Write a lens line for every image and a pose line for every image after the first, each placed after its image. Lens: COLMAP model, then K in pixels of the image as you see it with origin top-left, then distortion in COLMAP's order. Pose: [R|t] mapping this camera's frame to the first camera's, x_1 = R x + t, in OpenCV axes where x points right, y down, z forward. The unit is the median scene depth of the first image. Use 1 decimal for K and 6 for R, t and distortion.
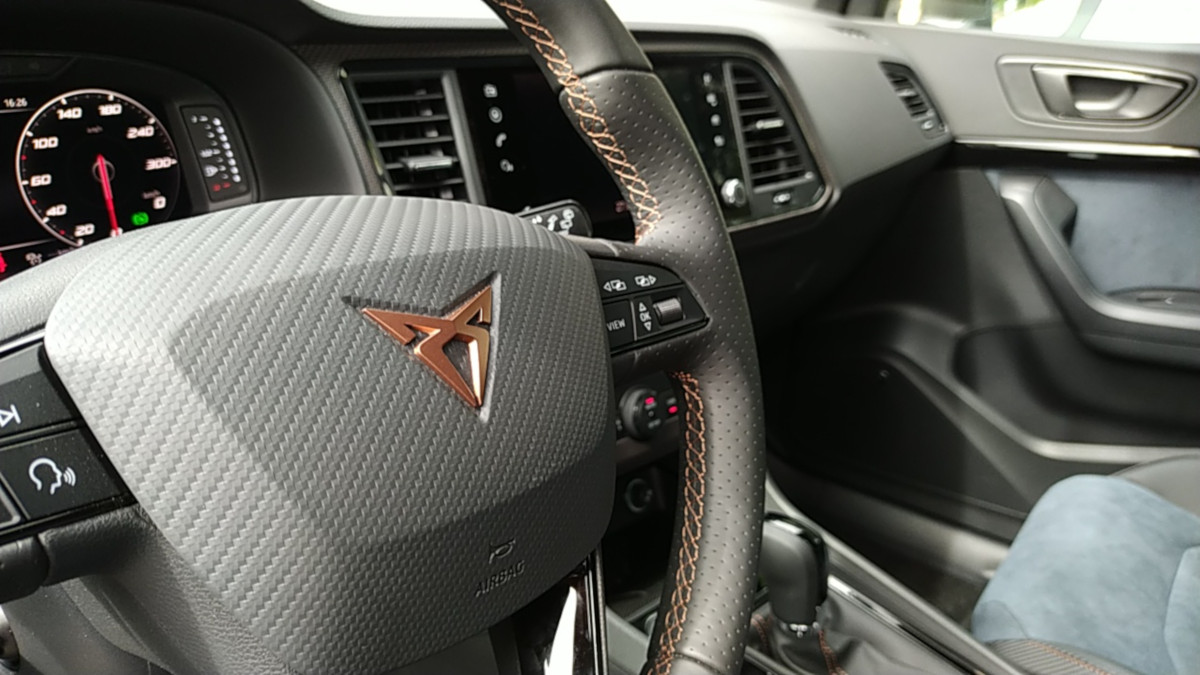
lens RADIAL K [[1025.2, 0, 600.0], [0, 1025.2, 337.5], [0, 0, 1]] dist [0.007998, -0.080249]
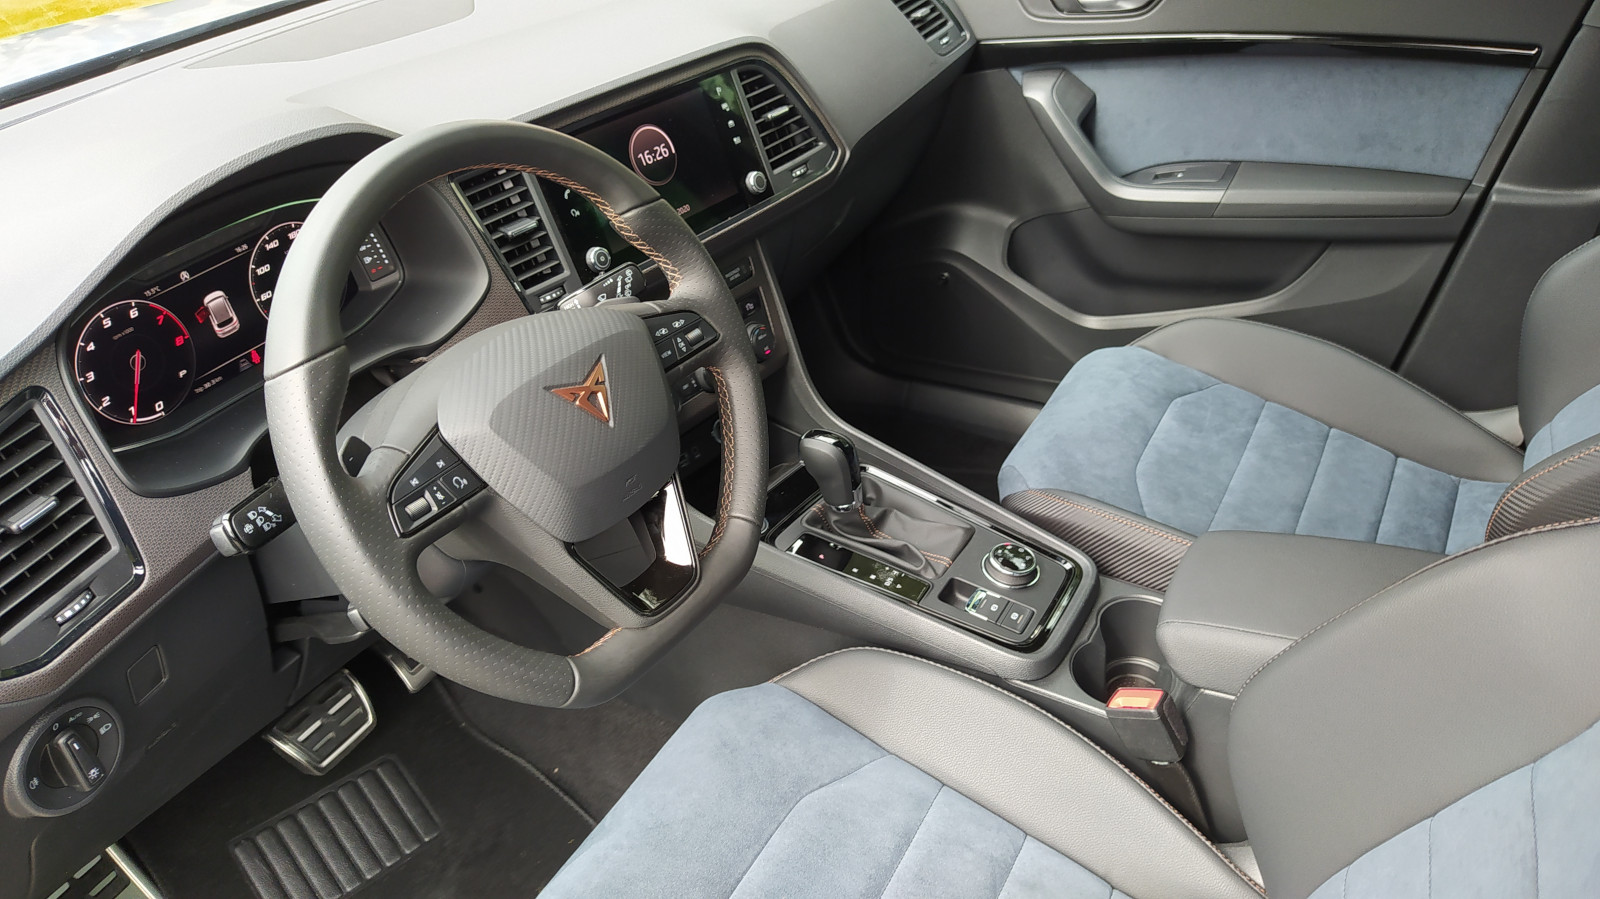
lens RADIAL K [[1366.9, 0, 800.0], [0, 1366.9, 449.5], [0, 0, 1]] dist [0.007998, -0.080249]
pose [[0.984929, -0.165832, 0.049145, 0.057644], [0.154297, 0.970823, 0.183563, -0.142968], [-0.078152, -0.173214, 0.981779, -0.805705]]
